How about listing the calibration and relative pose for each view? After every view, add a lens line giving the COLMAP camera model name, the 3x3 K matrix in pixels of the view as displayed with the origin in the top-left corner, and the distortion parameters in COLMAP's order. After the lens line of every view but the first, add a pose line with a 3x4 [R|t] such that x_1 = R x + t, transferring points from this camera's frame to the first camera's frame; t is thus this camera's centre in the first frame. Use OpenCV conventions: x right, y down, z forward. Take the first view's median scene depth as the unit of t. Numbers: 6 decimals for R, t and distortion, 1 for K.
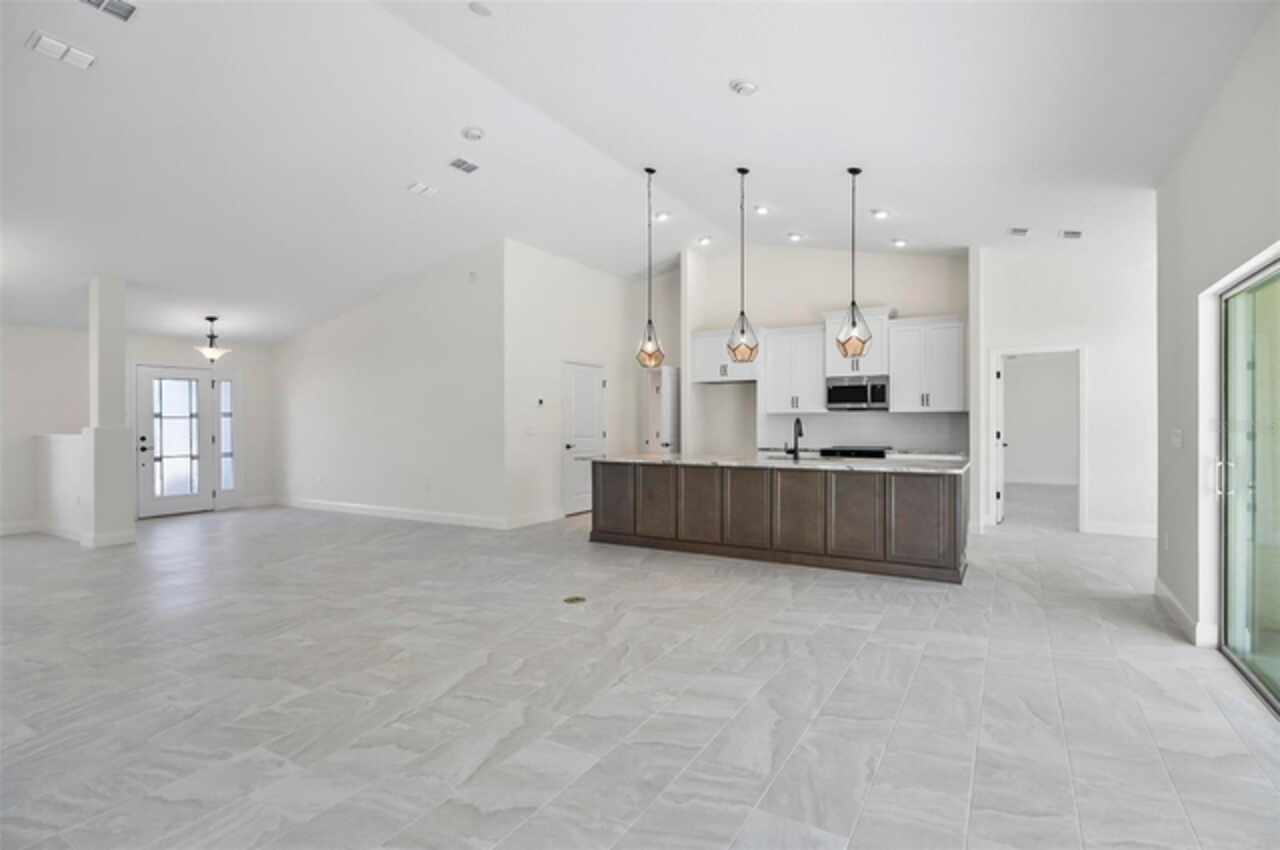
lens RADIAL K [[622.1, 0, 640.0], [0, 622.1, 425.0], [0, 0, 1]] dist [0.003180, -0.000316]
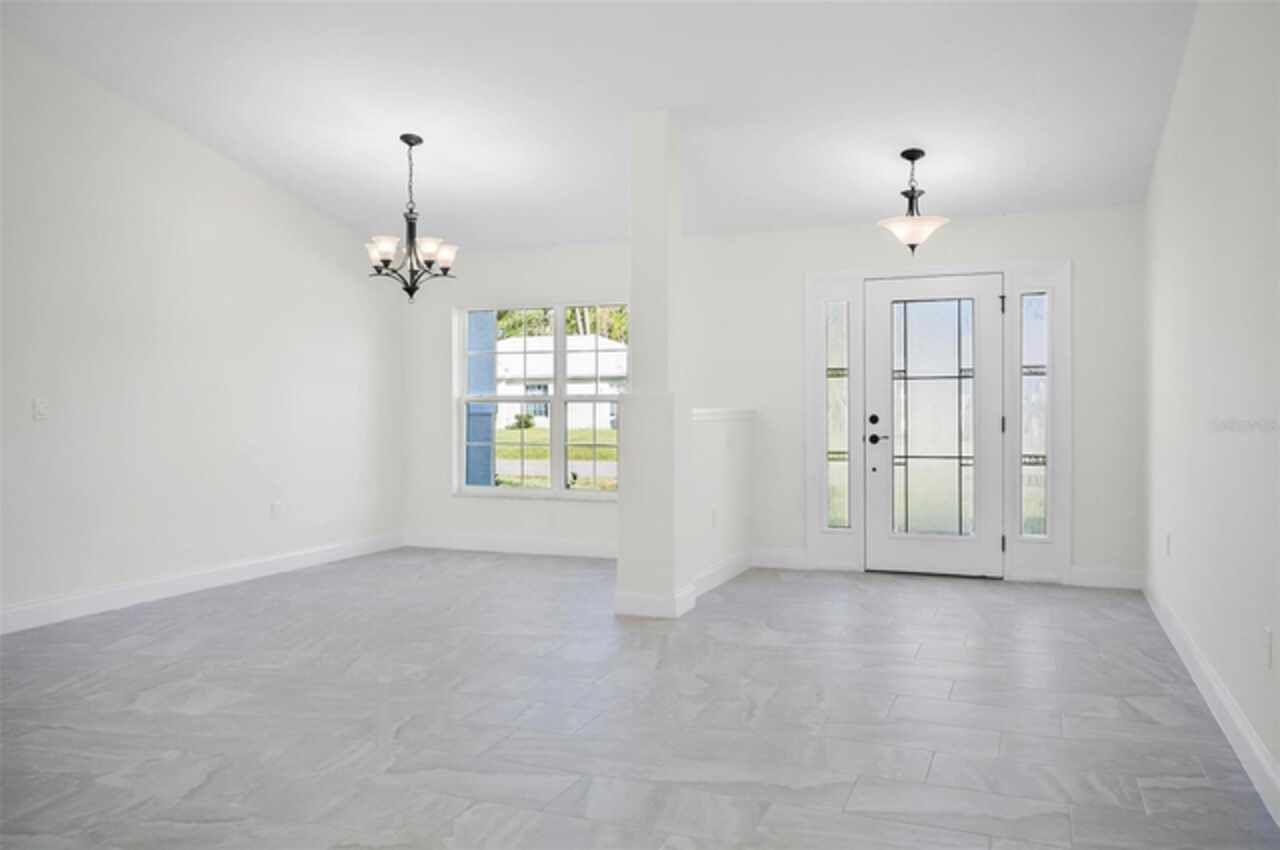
lens RADIAL K [[968.2, 0, 640.0], [0, 968.2, 425.0], [0, 0, 1]] dist [-0.004792, -0.003778]
pose [[0.165391, 0.020645, -0.986012, -0.028040], [-0.003572, 0.999787, 0.020334, 0.010695], [0.986222, 0.000159, 0.165430, 0.671588]]
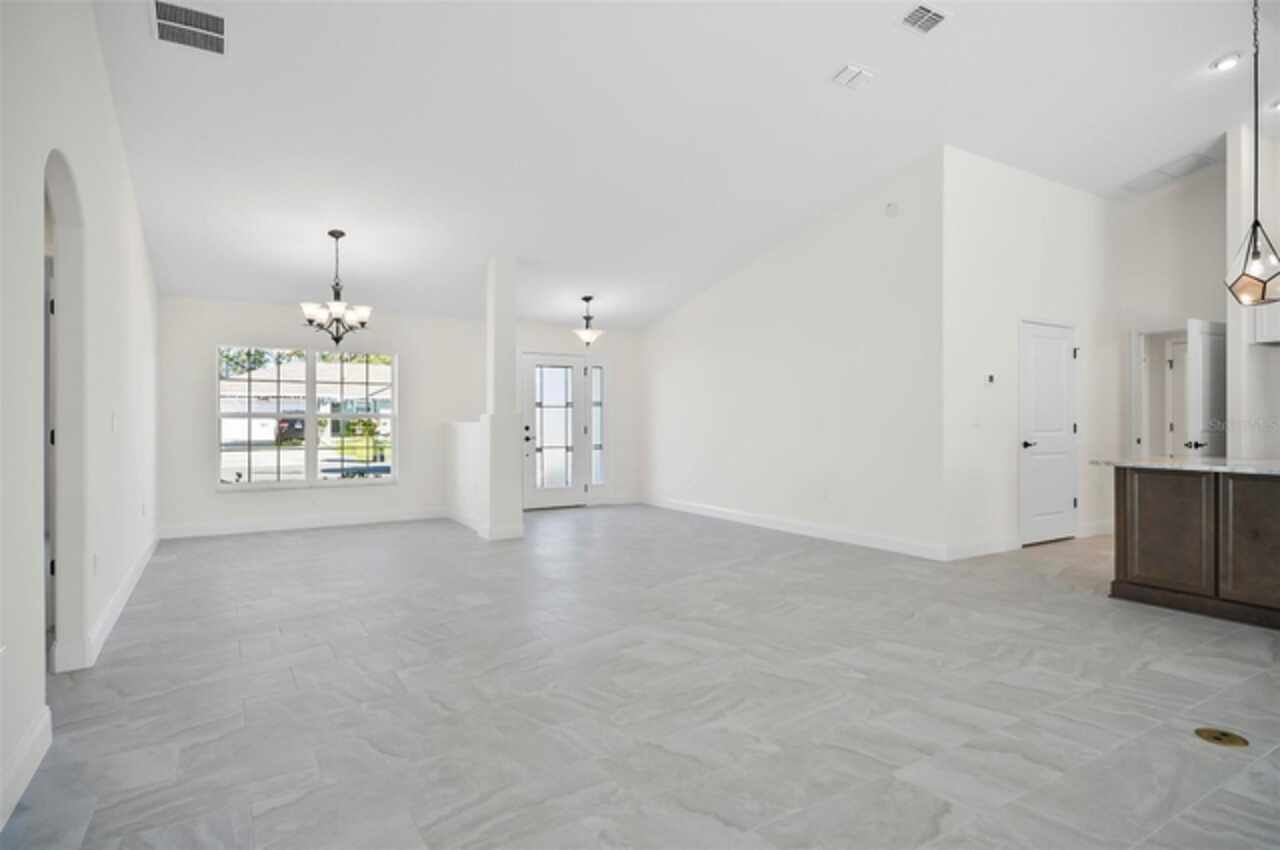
lens RADIAL K [[667.3, 0, 640.0], [0, 667.3, 425.0], [0, 0, 1]] dist [-0.001659, 0.000324]
pose [[0.883486, 0.004915, -0.468432, -0.150893], [-0.003891, 0.999987, 0.003154, 0.012732], [0.468442, -0.000964, 0.883494, 0.158896]]
